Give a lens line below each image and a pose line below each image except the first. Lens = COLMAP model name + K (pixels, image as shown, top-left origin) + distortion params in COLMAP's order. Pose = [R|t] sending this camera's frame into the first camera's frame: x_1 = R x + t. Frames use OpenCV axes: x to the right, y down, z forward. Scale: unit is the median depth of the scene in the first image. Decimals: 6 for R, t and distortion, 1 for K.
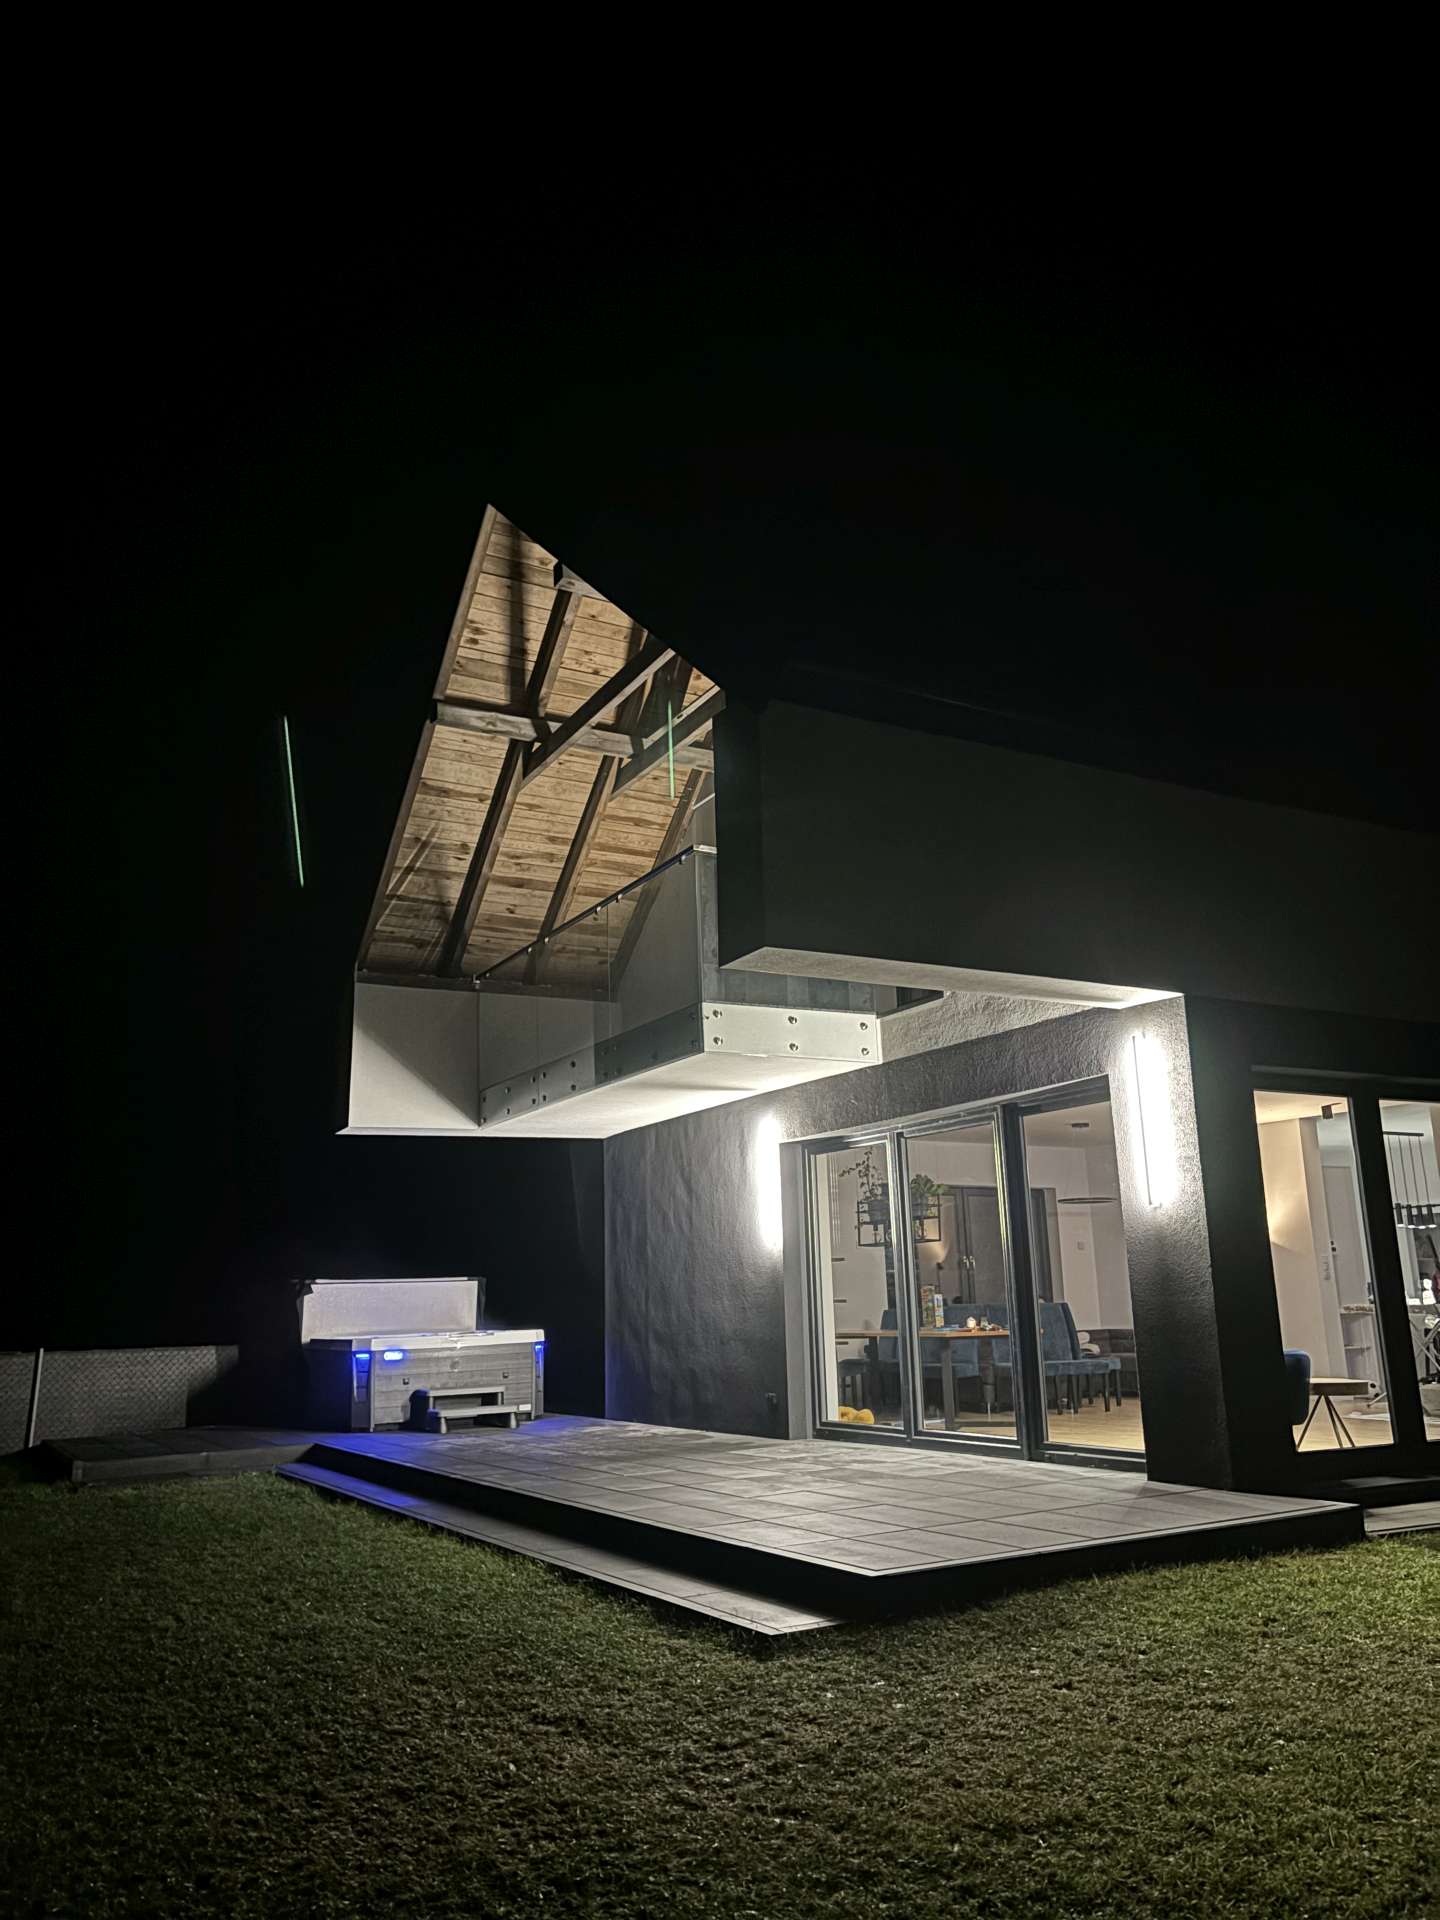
lens RADIAL K [[1428.3, 0, 720.0], [0, 1428.3, 960.0], [0, 0, 1]] dist [0.067624, -0.000112]
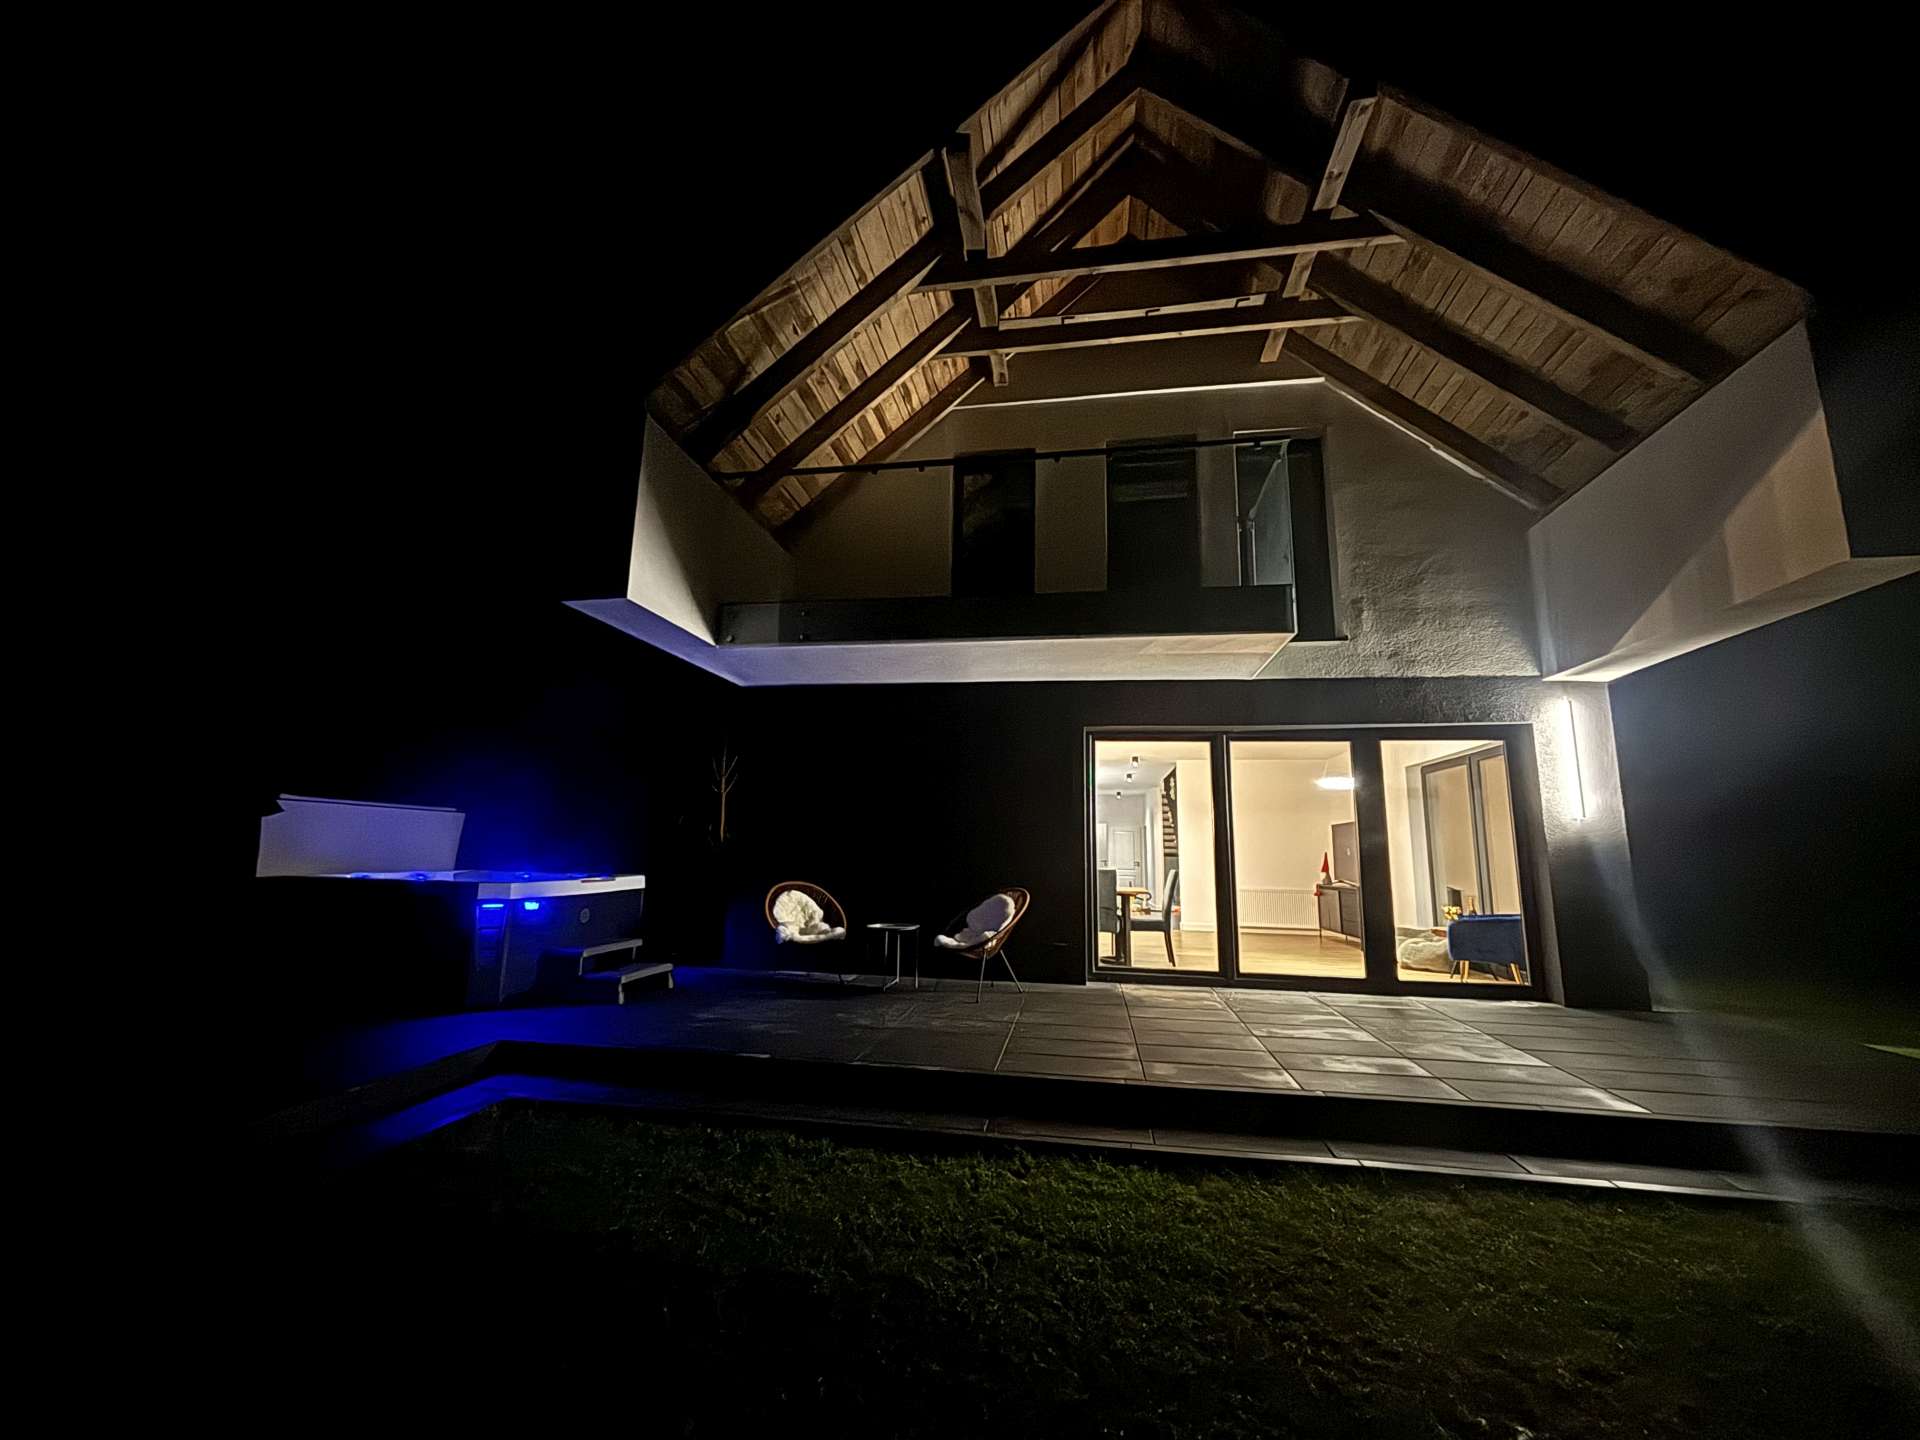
lens RADIAL K [[767.3, 0, 960.0], [0, 767.3, 720.0], [0, 0, 1]] dist [-0.000573, 0.000279]
pose [[0.627305, 0.178517, 0.758037, -0.422006], [-0.222651, 0.973855, -0.045090, 0.151493], [-0.746267, -0.140492, 0.650651, 0.598904]]
